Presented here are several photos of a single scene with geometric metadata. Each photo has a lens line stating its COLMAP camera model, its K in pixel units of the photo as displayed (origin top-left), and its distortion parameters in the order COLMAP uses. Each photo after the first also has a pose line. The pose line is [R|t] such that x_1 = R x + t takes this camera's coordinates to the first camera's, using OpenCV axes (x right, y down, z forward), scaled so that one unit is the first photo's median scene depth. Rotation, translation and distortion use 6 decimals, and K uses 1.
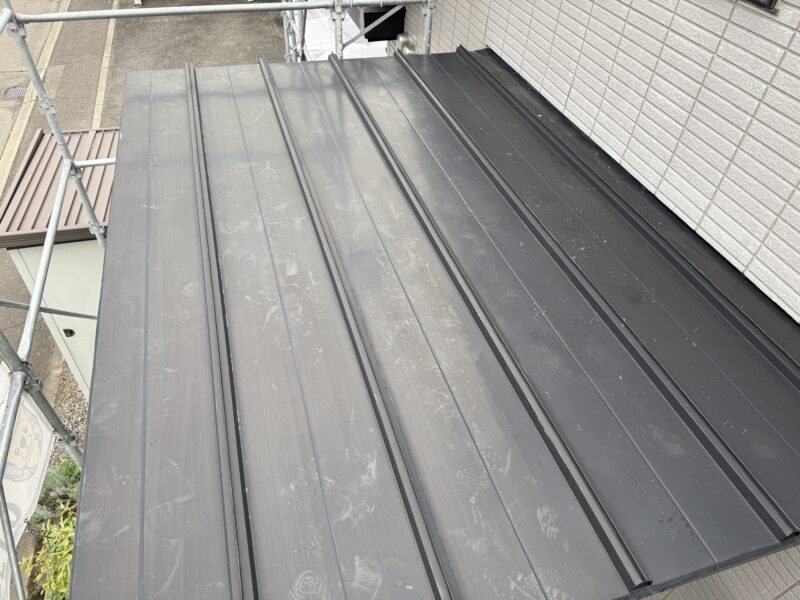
lens RADIAL K [[556.4, 0, 419.7], [0, 556.4, 304.3], [0, 0, 1]] dist [-0.001506, -0.002985]
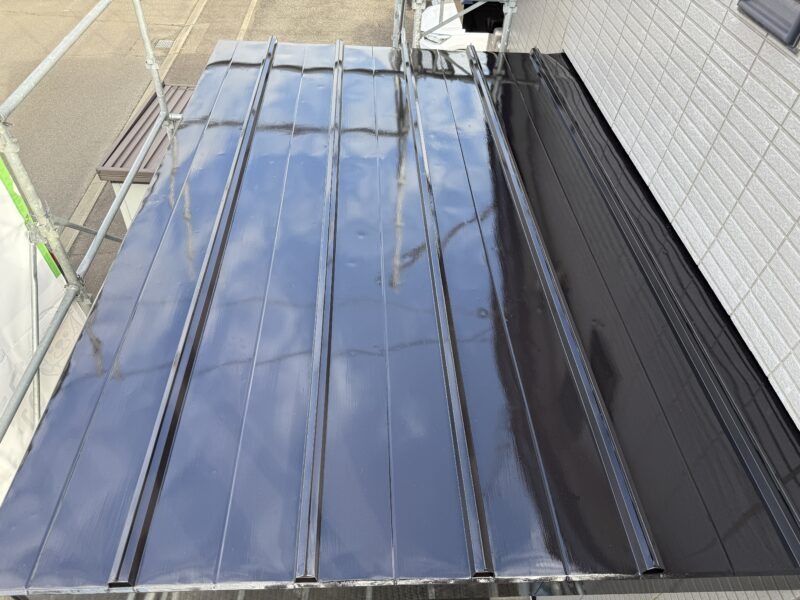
lens RADIAL K [[556.4, 0, 419.7], [0, 556.4, 304.3], [0, 0, 1]] dist [-0.001506, -0.002985]
pose [[0.969447, 0.182842, -0.163529, 0.189998], [-0.179374, 0.983127, 0.035852, -0.013051], [0.167325, -0.005424, 0.985887, -0.041263]]
